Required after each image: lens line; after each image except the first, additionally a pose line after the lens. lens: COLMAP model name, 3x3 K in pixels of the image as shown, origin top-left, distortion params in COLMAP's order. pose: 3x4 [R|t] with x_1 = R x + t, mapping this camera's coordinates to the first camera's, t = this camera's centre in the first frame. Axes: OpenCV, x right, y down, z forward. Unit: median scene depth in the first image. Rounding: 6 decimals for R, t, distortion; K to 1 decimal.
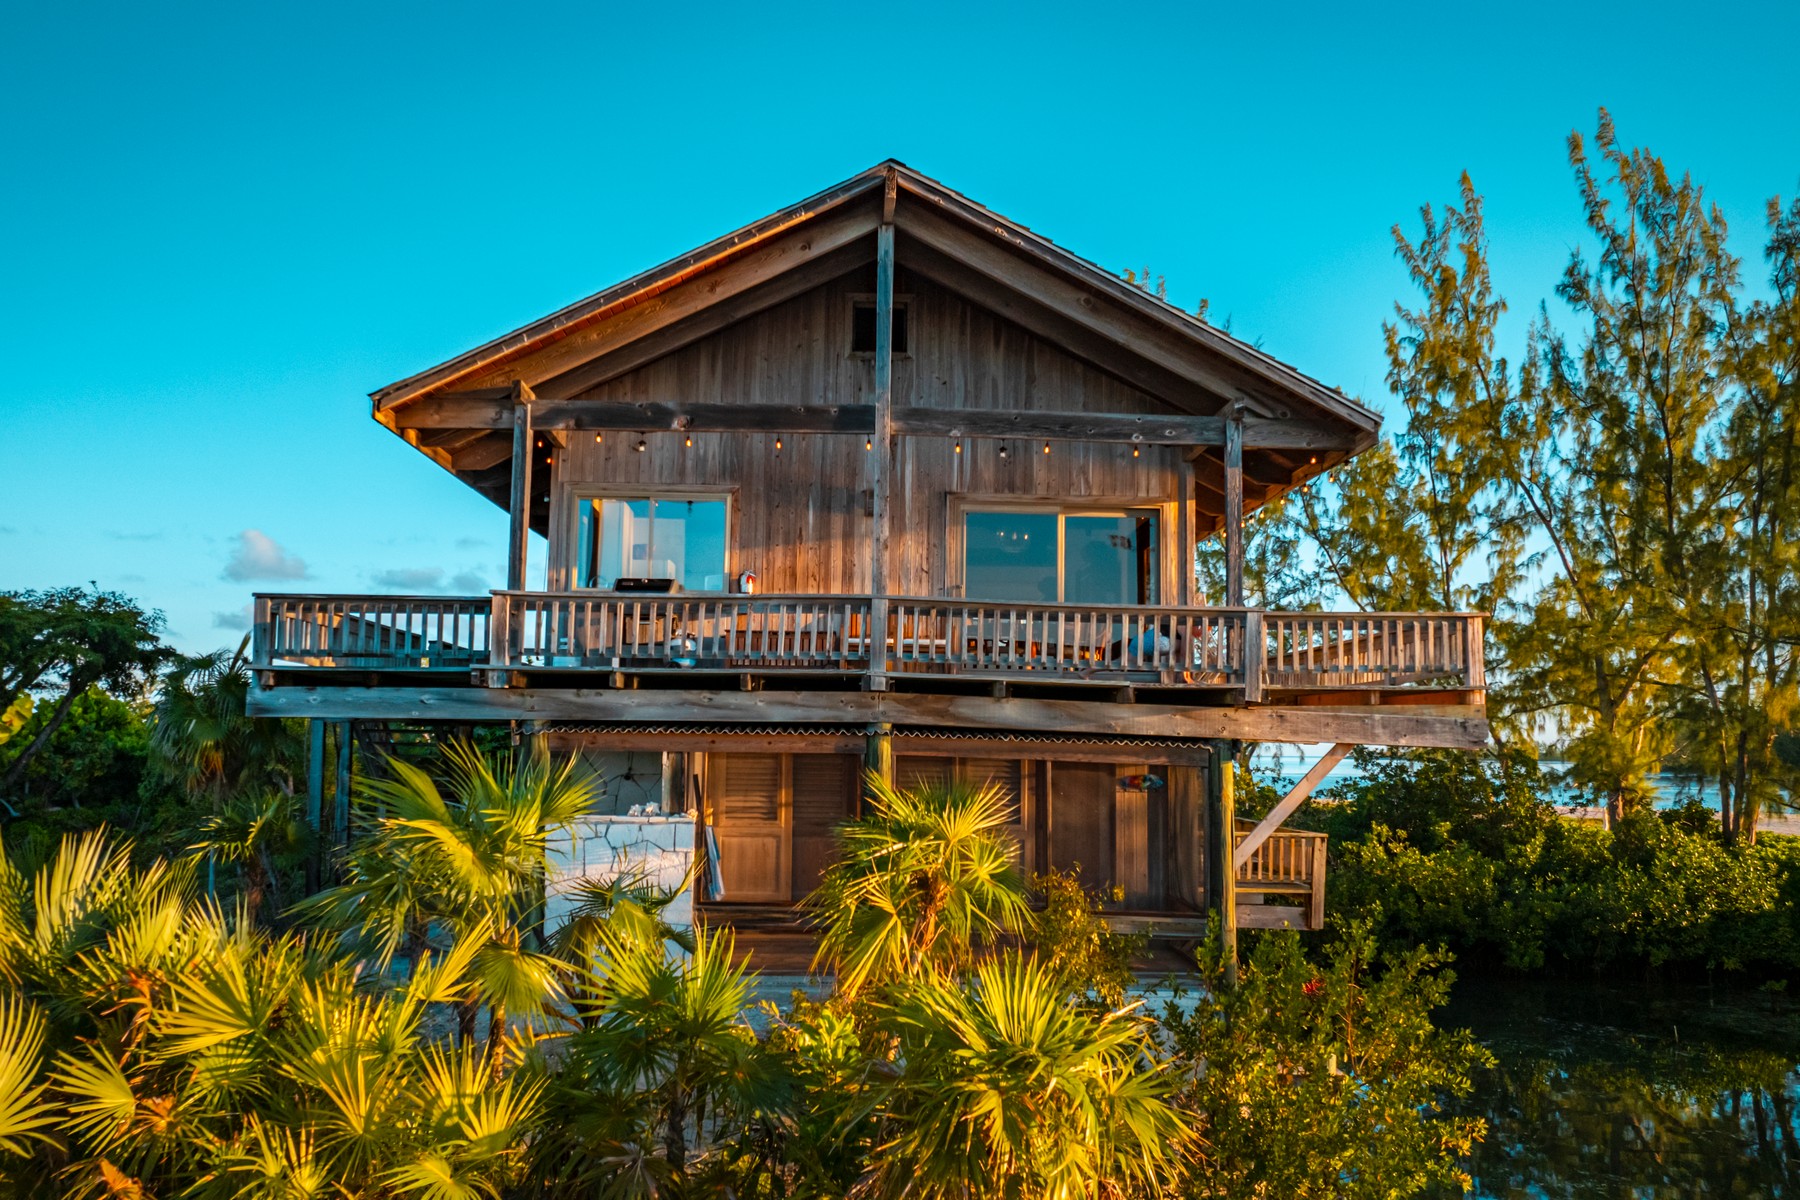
lens RADIAL K [[1491.2, 0, 887.3], [0, 1491.2, 578.6], [0, 0, 1]] dist [-0.014421, -0.017241]
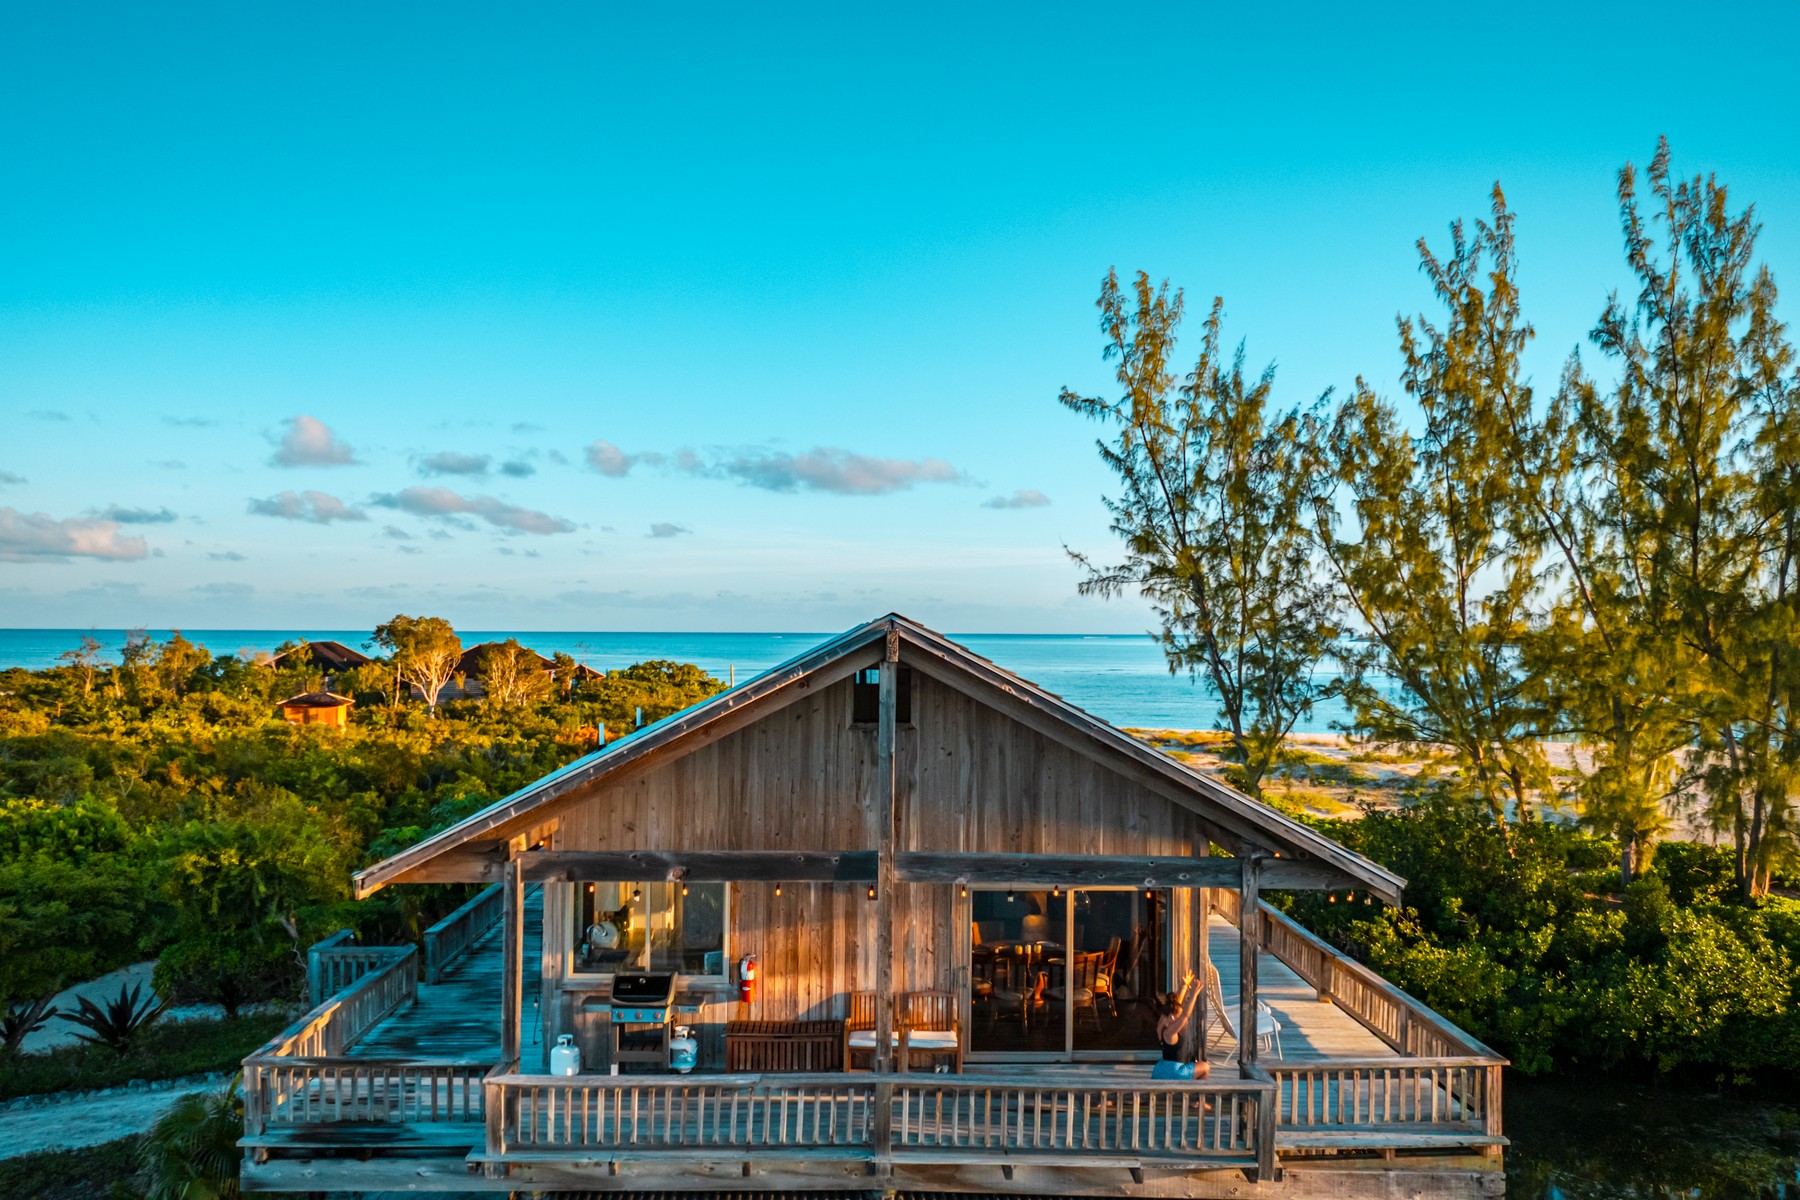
lens RADIAL K [[1503.7, 0, 885.5], [0, 1503.7, 605.7], [0, 0, 1]] dist [-0.000147, -0.004569]
pose [[0.999963, -0.006812, -0.005271, 0.001015], [0.007307, 0.994920, 0.100402, -0.121751], [0.004560, -0.100437, 0.994933, 0.016080]]
